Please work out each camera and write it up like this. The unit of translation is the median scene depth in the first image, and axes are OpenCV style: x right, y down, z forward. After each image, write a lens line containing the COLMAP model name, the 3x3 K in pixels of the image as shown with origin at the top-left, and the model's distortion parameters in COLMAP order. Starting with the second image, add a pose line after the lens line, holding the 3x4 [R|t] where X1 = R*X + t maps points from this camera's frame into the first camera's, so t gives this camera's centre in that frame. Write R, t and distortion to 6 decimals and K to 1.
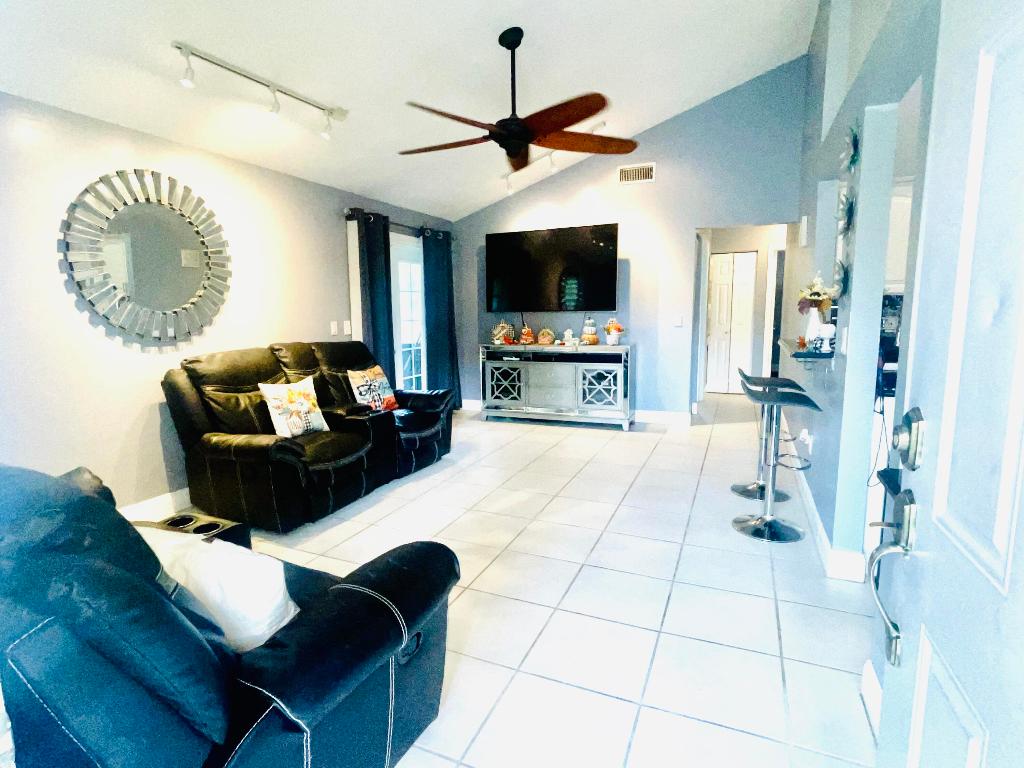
lens RADIAL K [[533.1, 0, 512.0], [0, 533.1, 384.0], [0, 0, 1]] dist [0.002474, 0.000007]
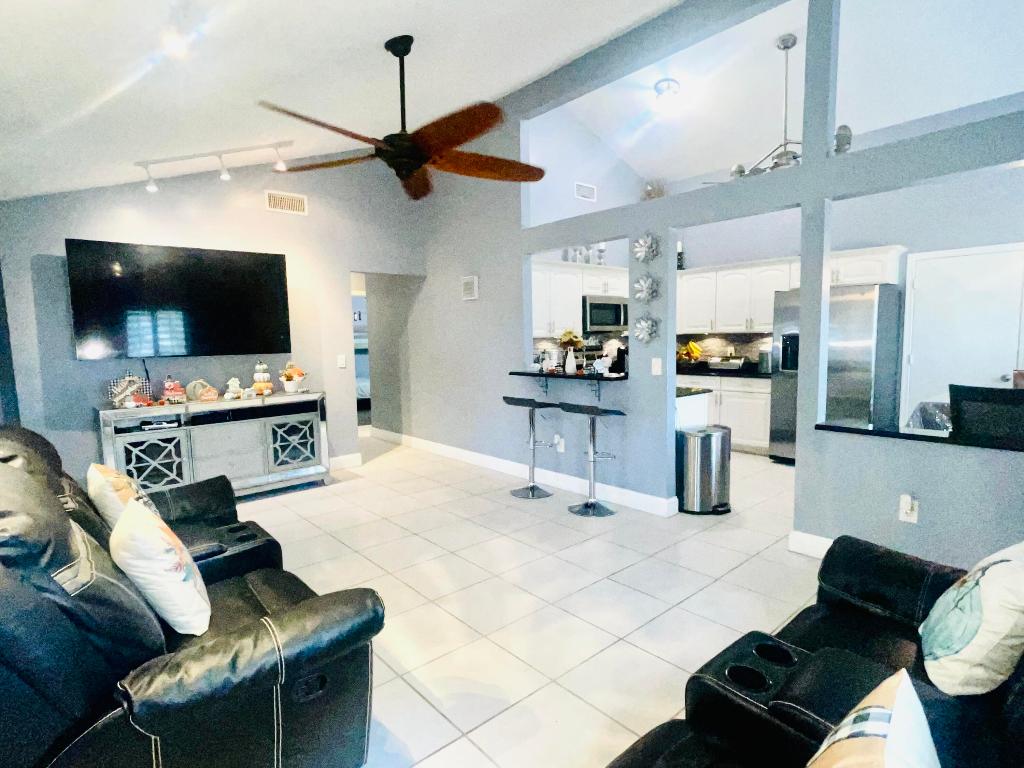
lens RADIAL K [[534.5, 0, 512.0], [0, 534.5, 384.0], [0, 0, 1]] dist [-0.003638, -0.000592]
pose [[0.427292, -0.077673, 0.900771, -0.440547], [0.138640, 0.990149, 0.019615, -0.053714], [-0.893421, 0.116502, 0.433851, 0.298529]]
